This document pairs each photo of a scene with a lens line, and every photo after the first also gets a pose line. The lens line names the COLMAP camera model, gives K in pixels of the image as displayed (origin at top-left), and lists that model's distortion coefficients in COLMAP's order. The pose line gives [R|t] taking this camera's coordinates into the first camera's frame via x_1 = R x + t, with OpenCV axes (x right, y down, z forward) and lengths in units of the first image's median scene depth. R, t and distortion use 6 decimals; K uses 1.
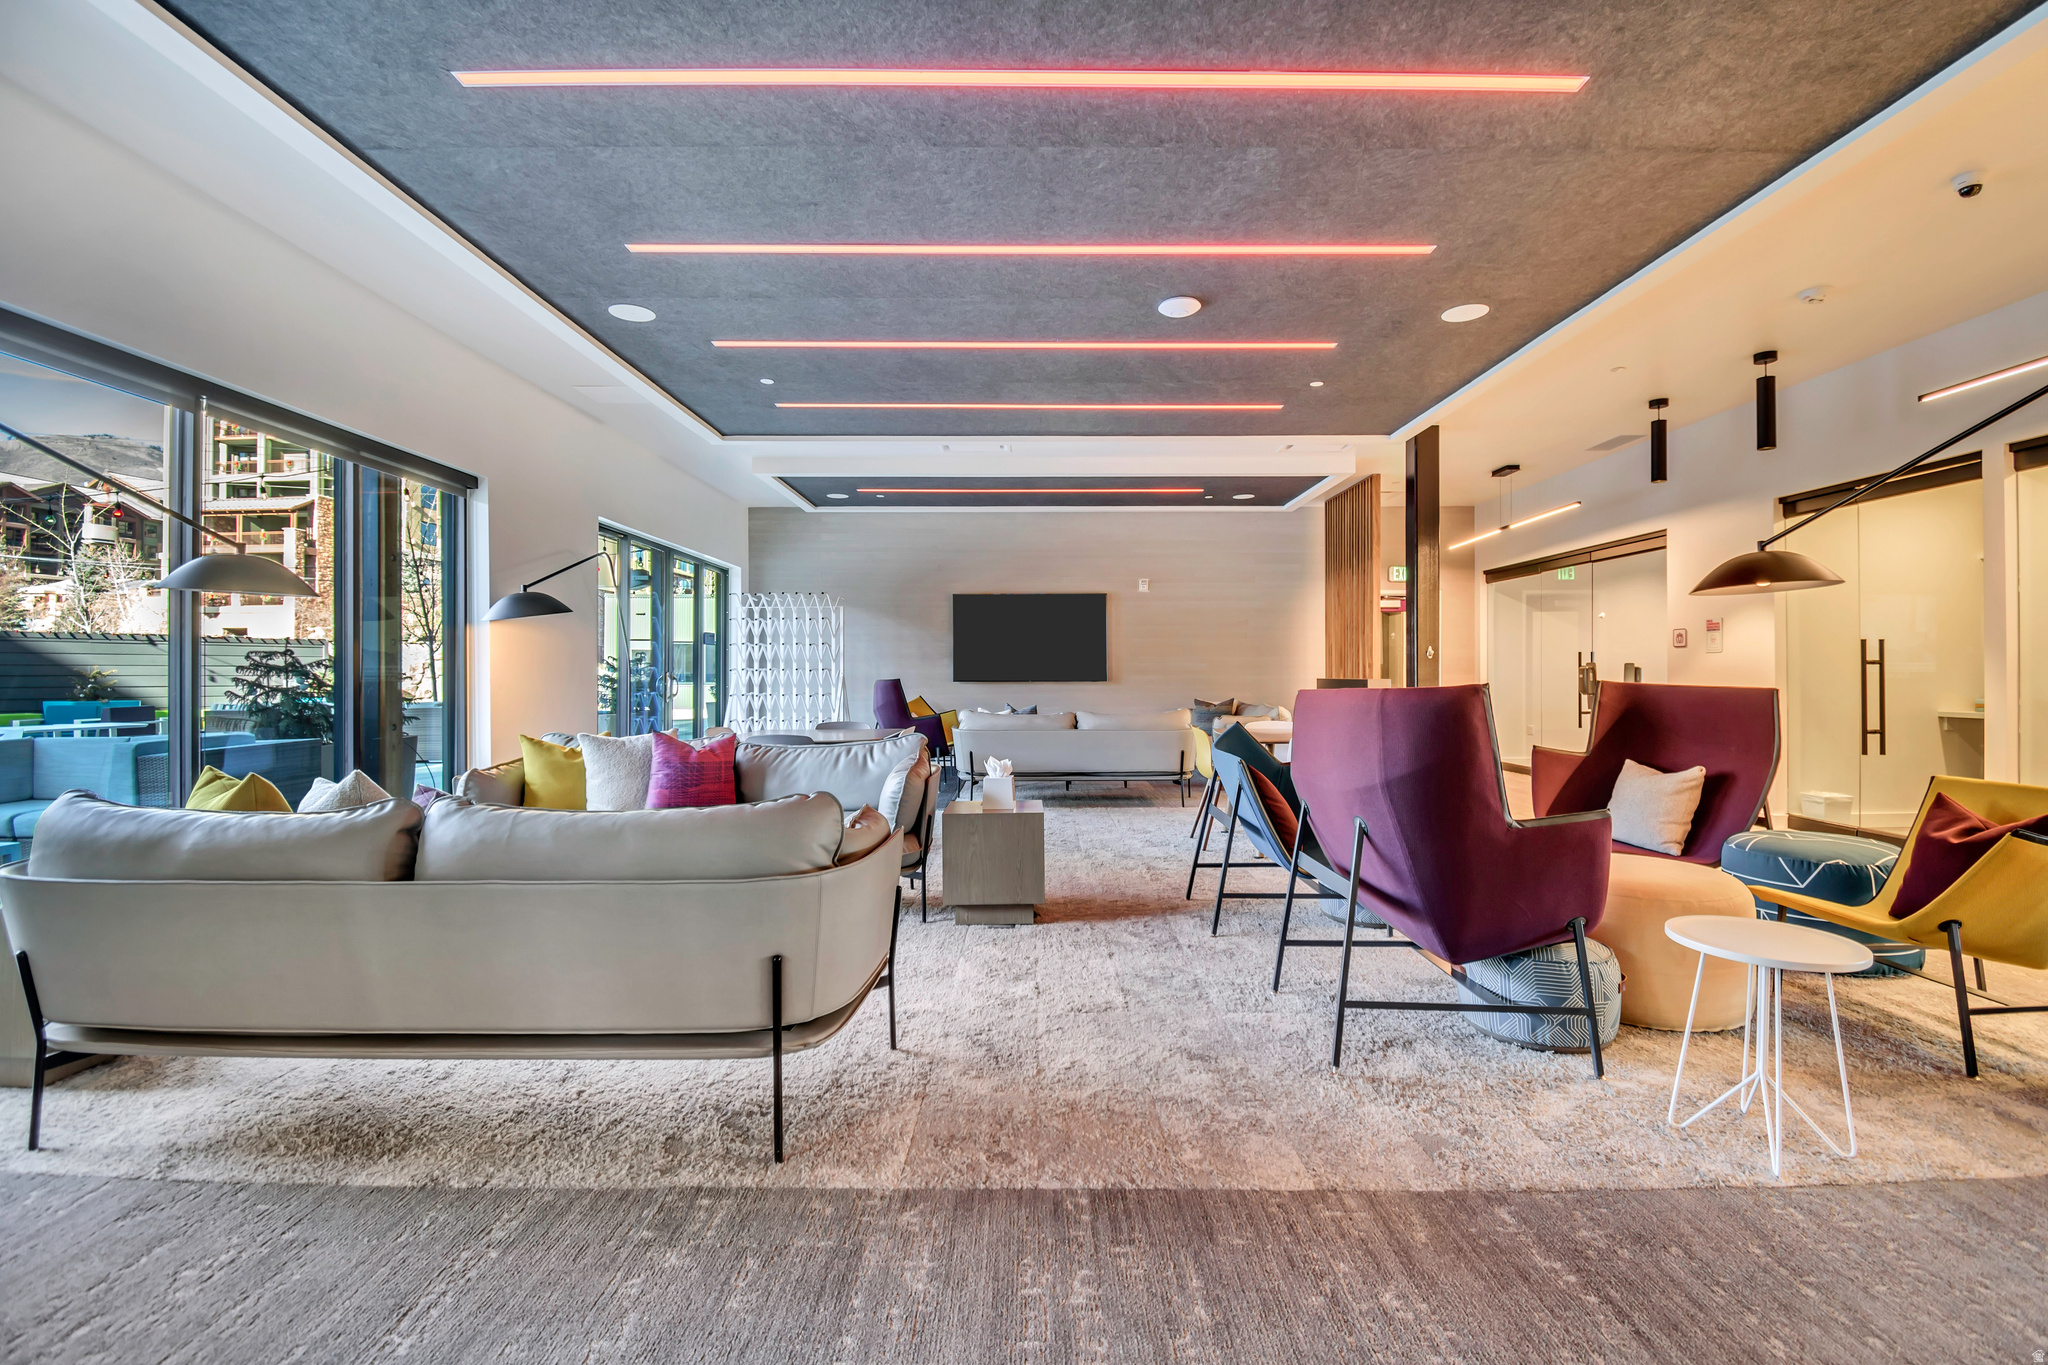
lens RADIAL K [[951.5, 0, 1057.5], [0, 951.5, 681.8], [0, 0, 1]] dist [0.045591, -0.029188]
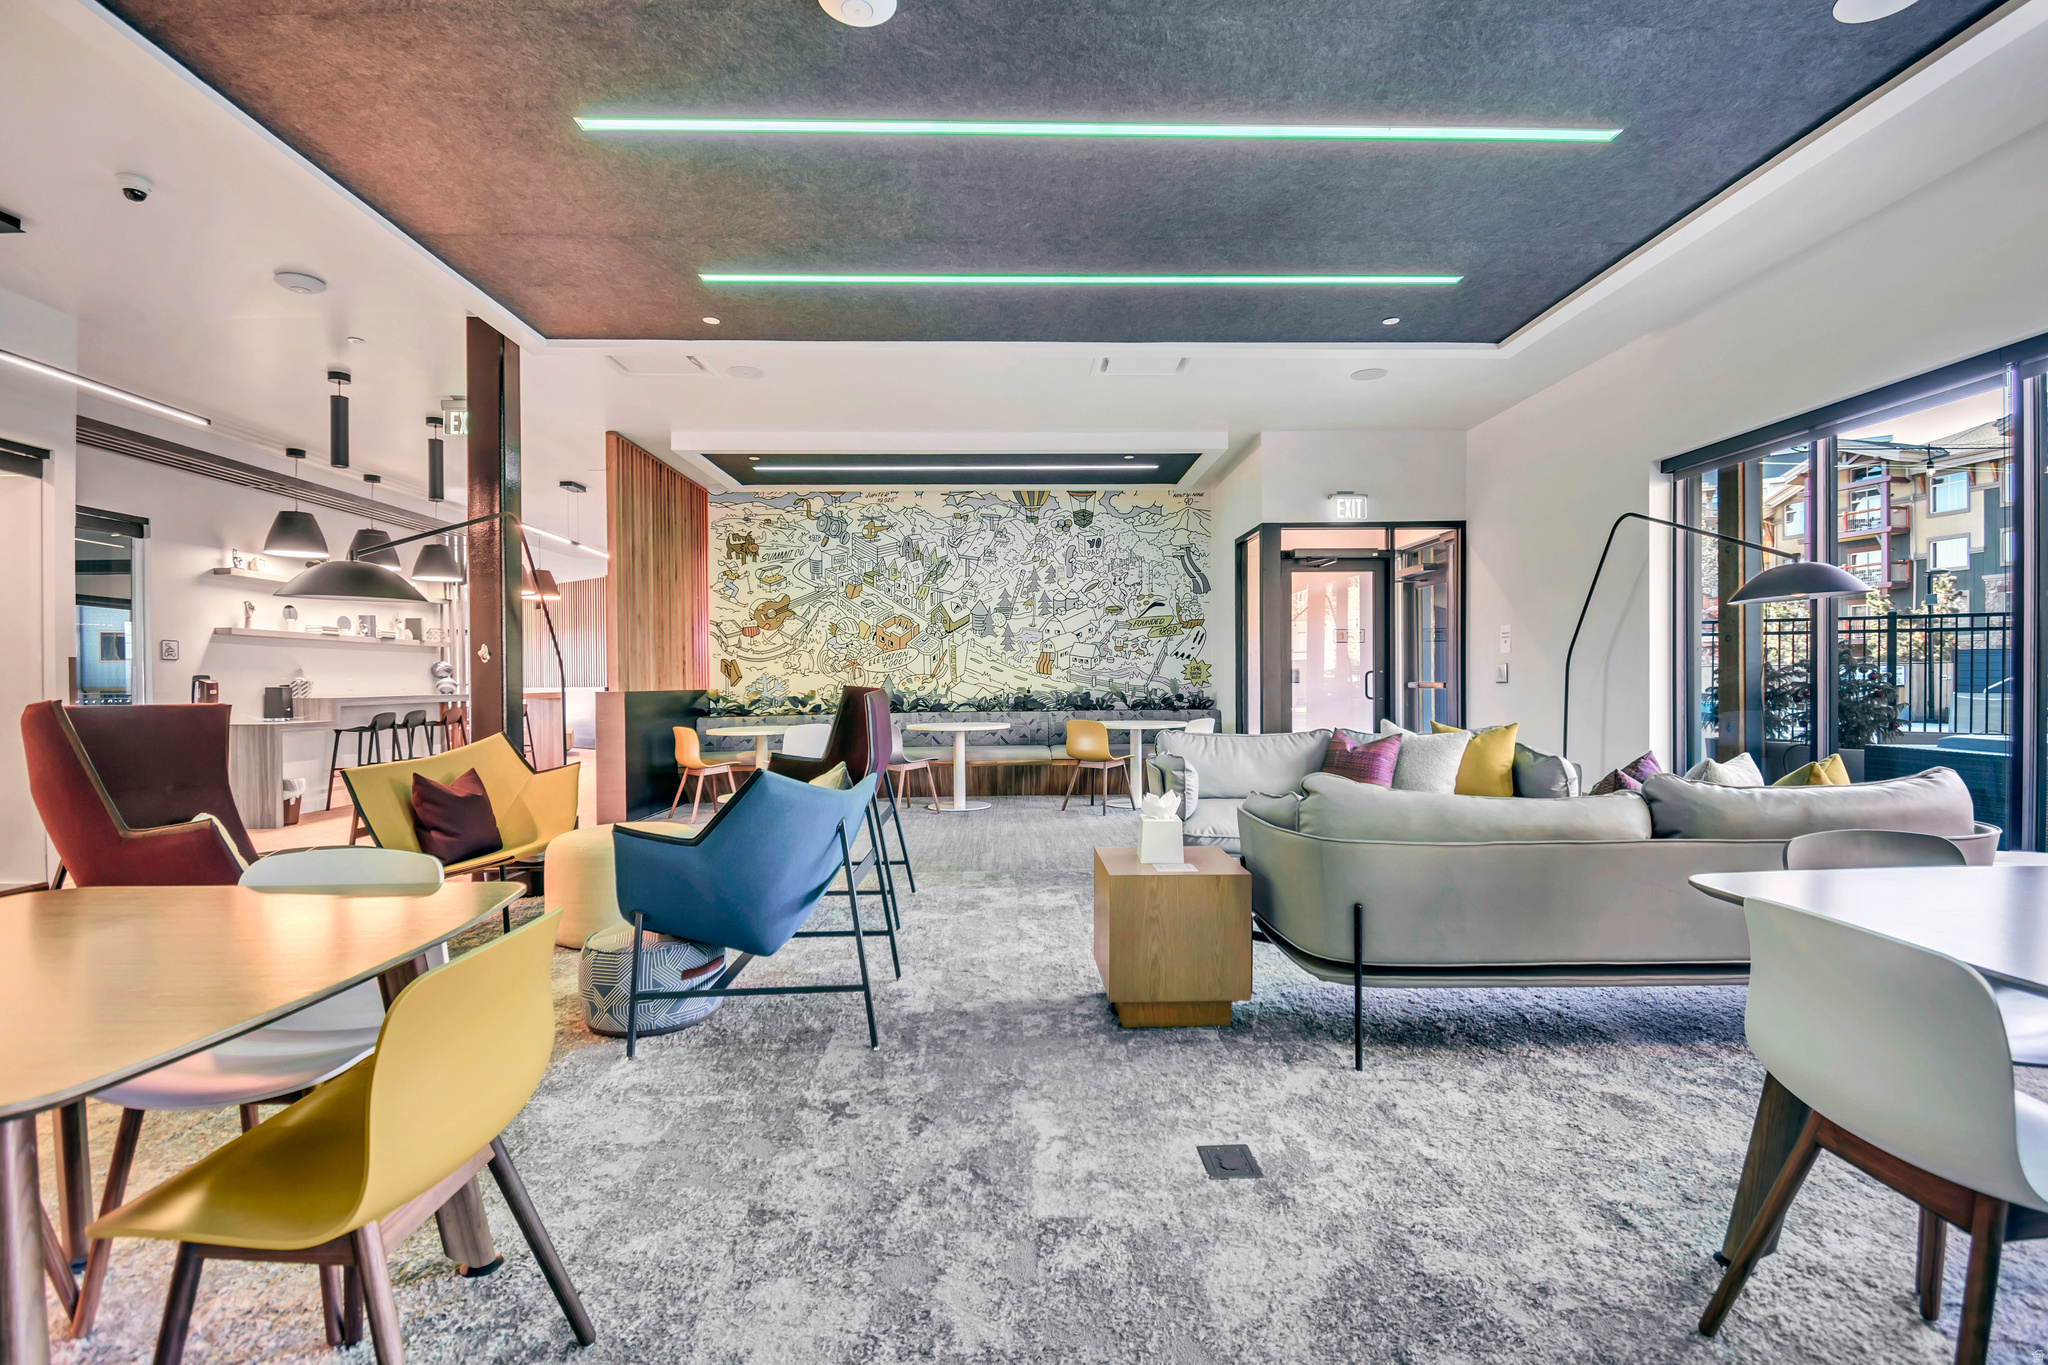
lens RADIAL K [[951.5, 0, 1057.5], [0, 951.5, 681.8], [0, 0, 1]] dist [0.045591, -0.029188]
pose [[-0.999602, 0.011991, -0.025548, 0.041491], [0.011897, 0.999922, 0.003860, -0.007717], [0.025593, 0.003555, -0.999666, 1.999168]]
